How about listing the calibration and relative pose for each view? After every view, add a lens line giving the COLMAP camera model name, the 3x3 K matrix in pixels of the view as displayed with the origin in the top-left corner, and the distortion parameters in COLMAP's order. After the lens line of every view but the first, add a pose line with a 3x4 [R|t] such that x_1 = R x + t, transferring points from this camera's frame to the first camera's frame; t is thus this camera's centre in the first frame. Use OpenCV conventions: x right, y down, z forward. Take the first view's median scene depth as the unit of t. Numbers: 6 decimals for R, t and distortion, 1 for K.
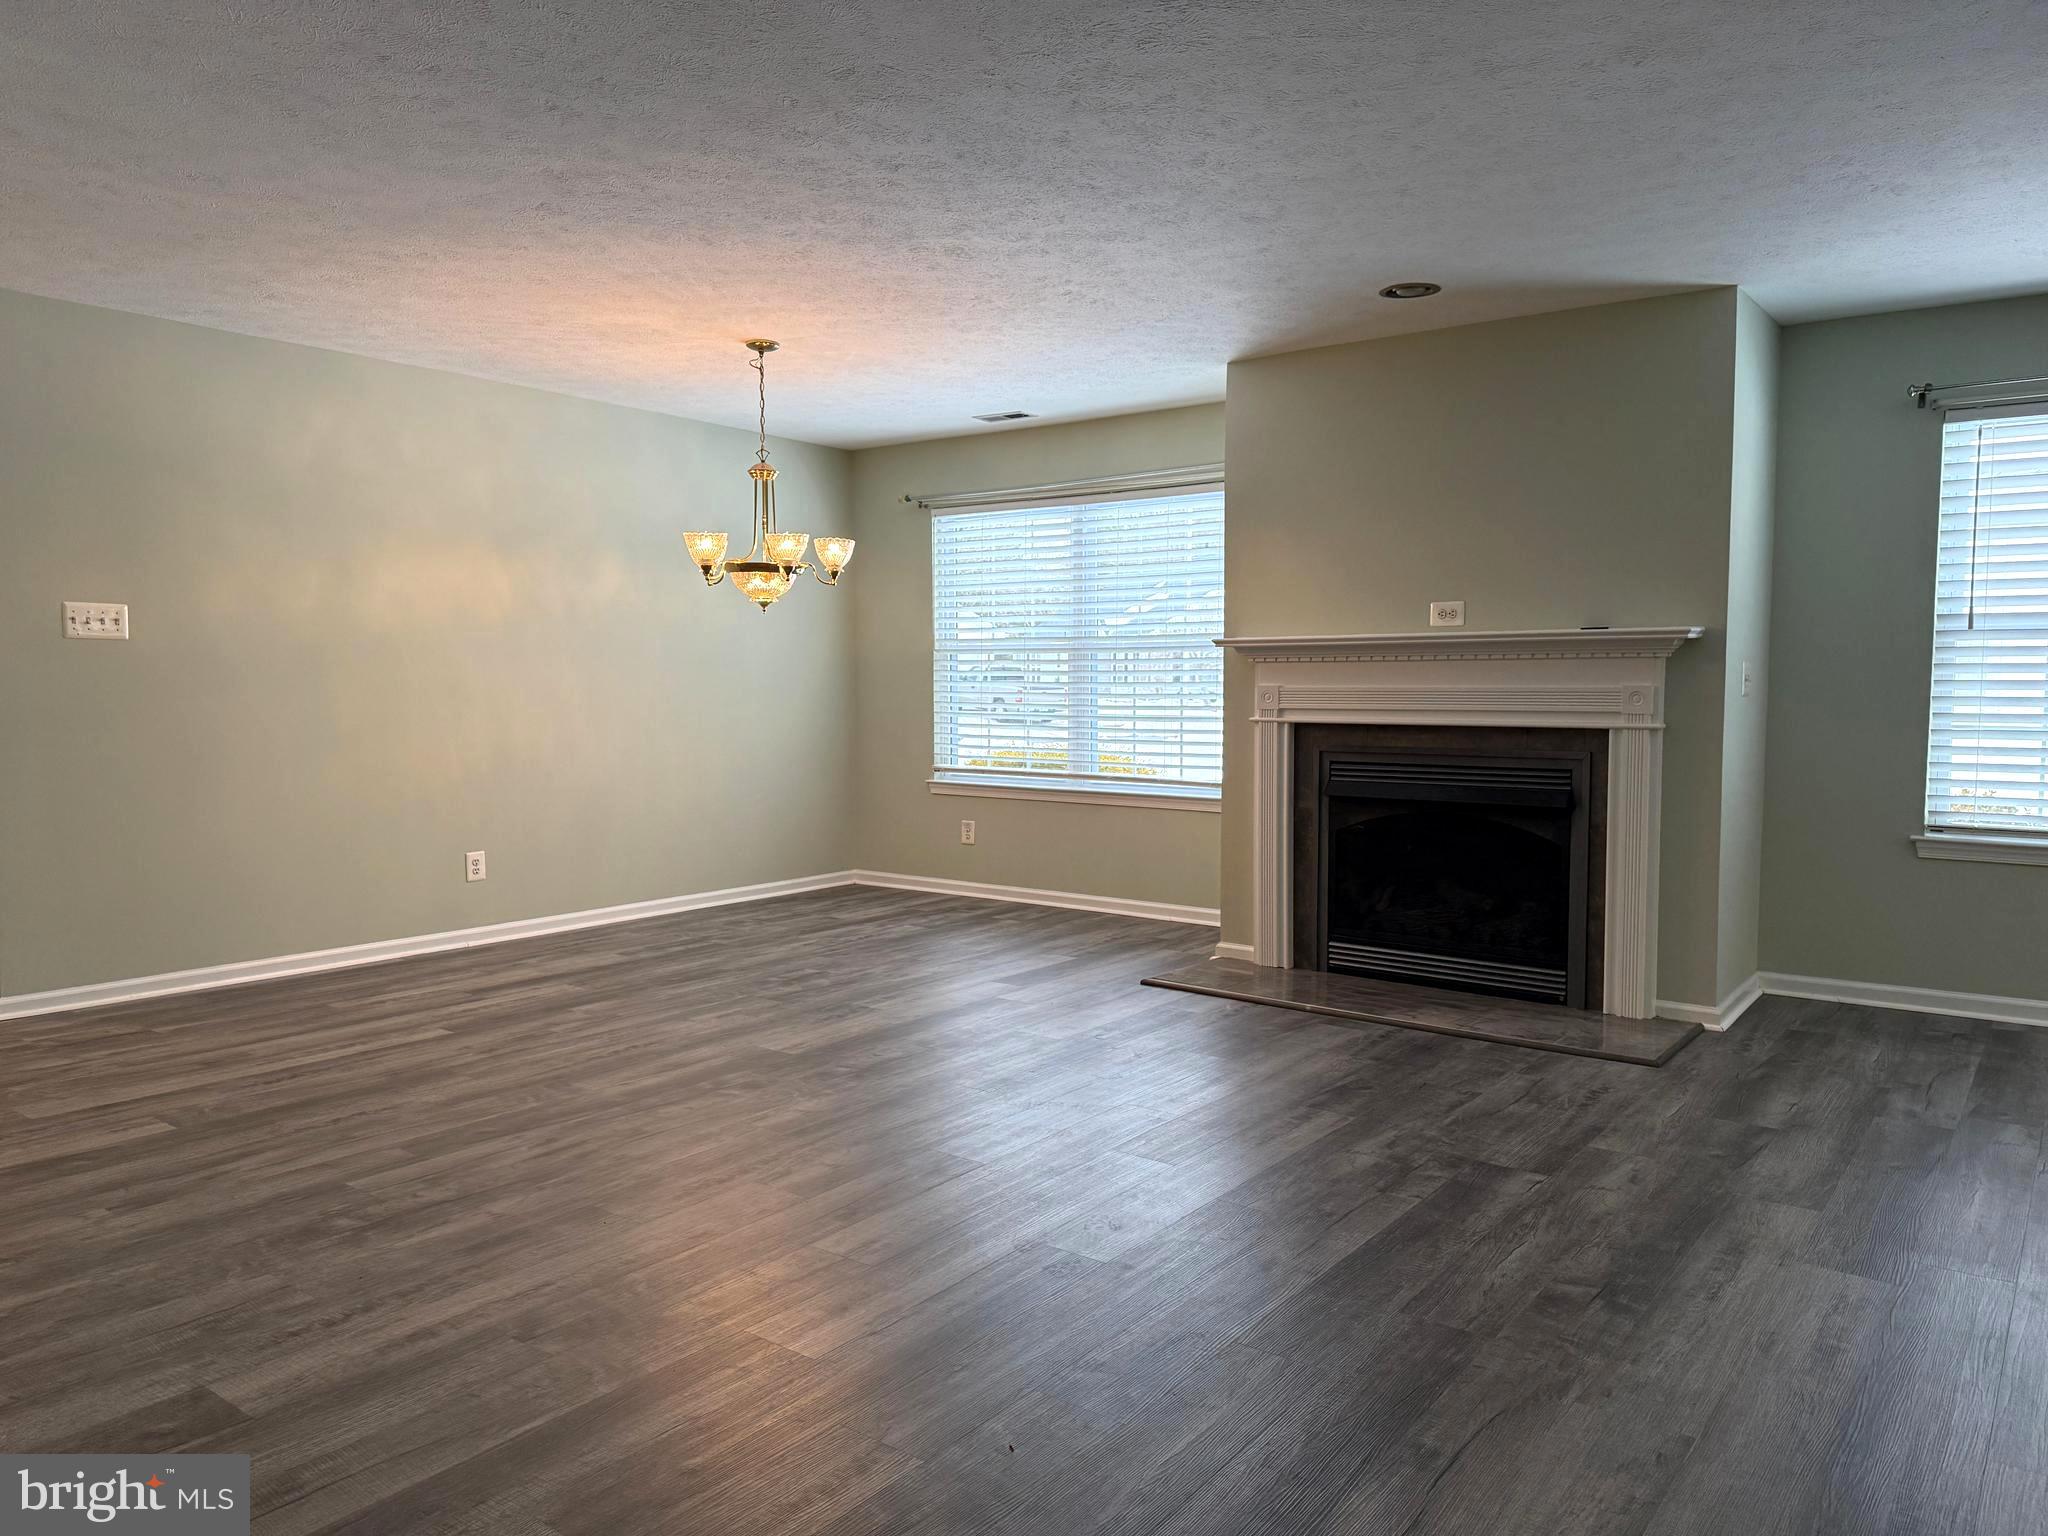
lens RADIAL K [[1454.2, 0, 1024.3], [0, 1454.2, 774.1], [0, 0, 1]] dist [0.067163, -0.068949]
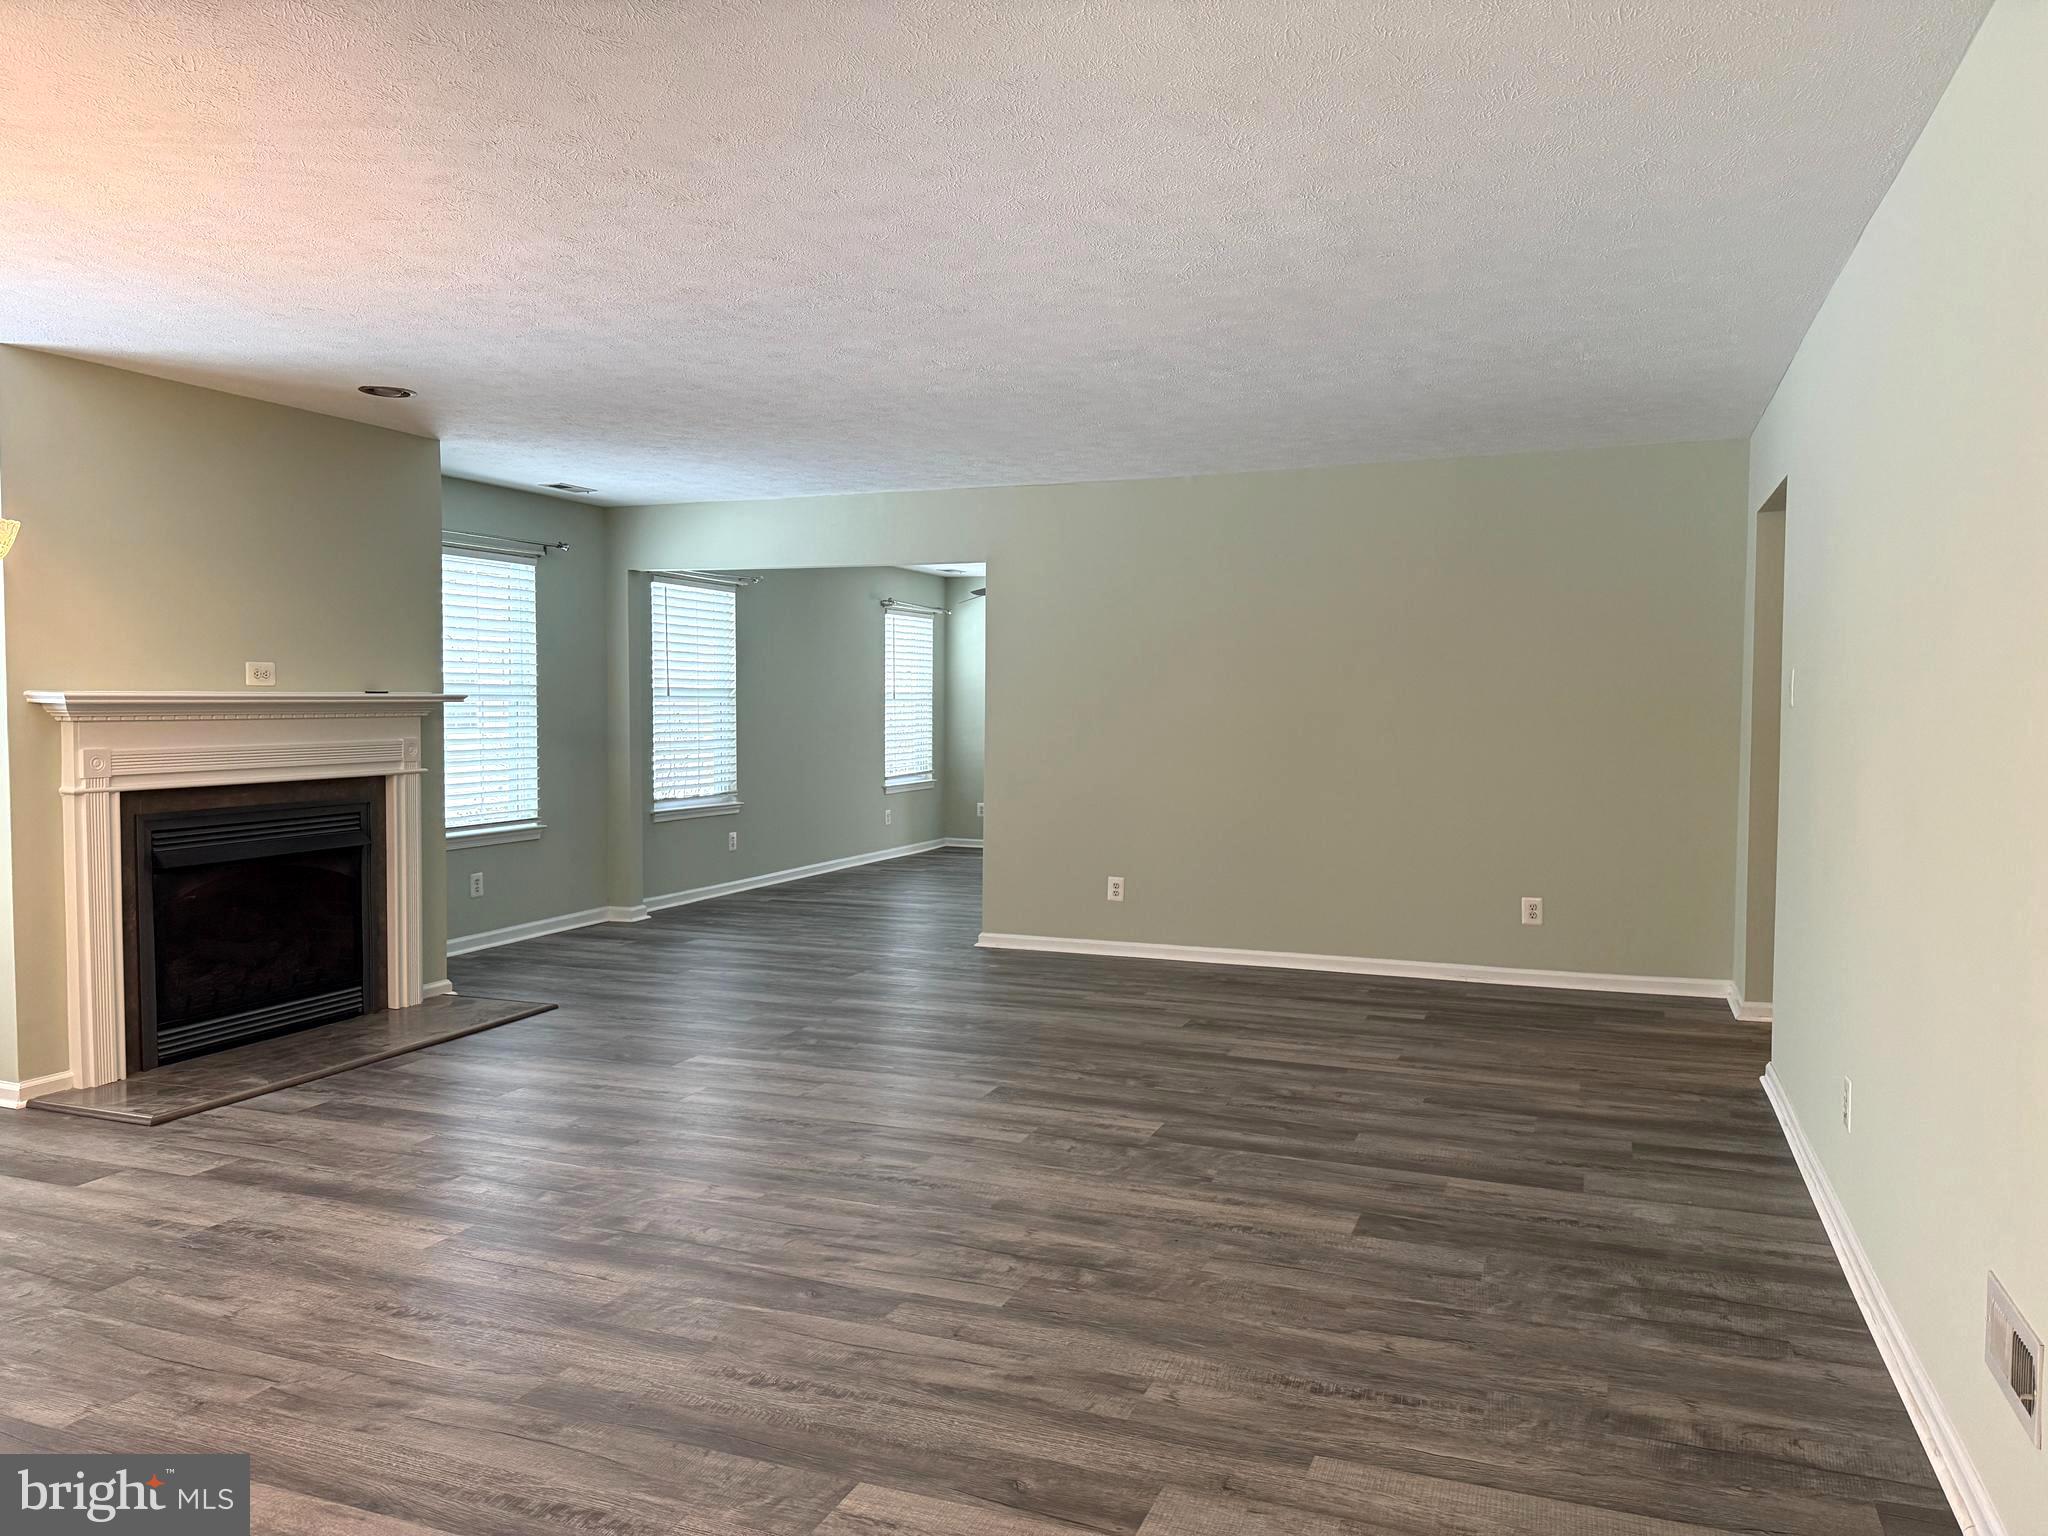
lens RADIAL K [[1454.2, 0, 1038.0], [0, 1454.2, 759.2], [0, 0, 1]] dist [0.067163, -0.068949]
pose [[-0.282386, -0.037821, 0.958555, -1.058068], [0.069968, 0.995749, 0.059901, -0.090696], [-0.956746, 0.083983, -0.278539, 0.959033]]
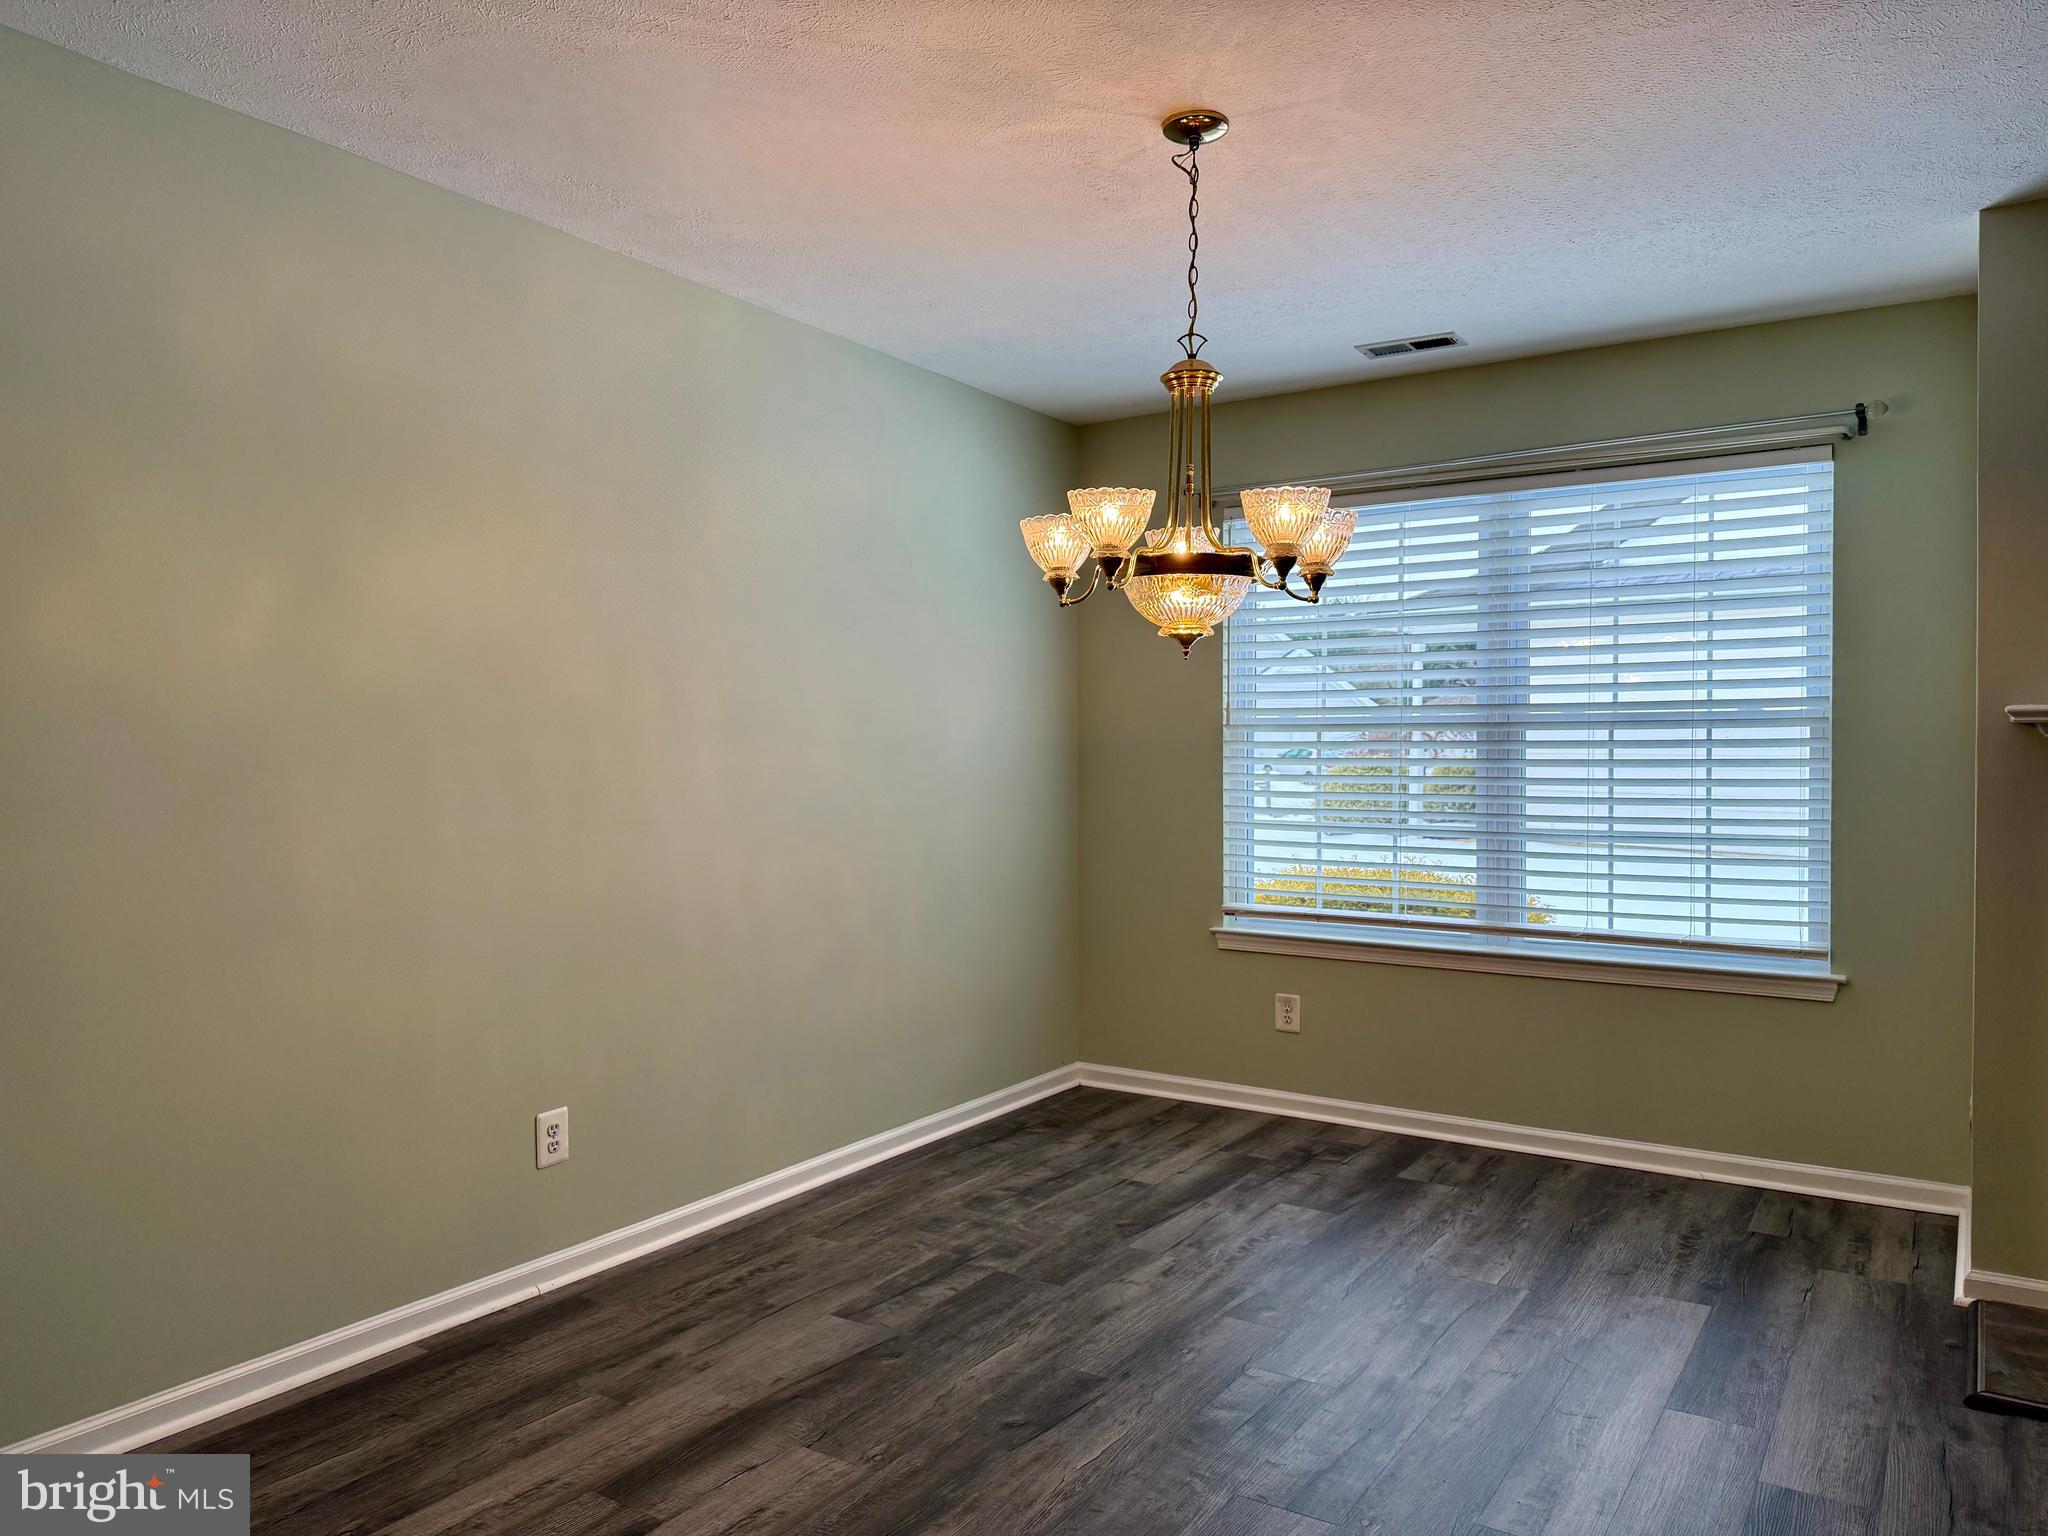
lens RADIAL K [[1454.2, 0, 1033.2], [0, 1454.2, 775.1], [0, 0, 1]] dist [0.067163, -0.068949]
pose [[0.996032, -0.000313, 0.088993, -0.370742], [0.004546, 0.998867, -0.047364, -0.060710], [-0.088877, 0.047580, 0.994906, 0.677053]]
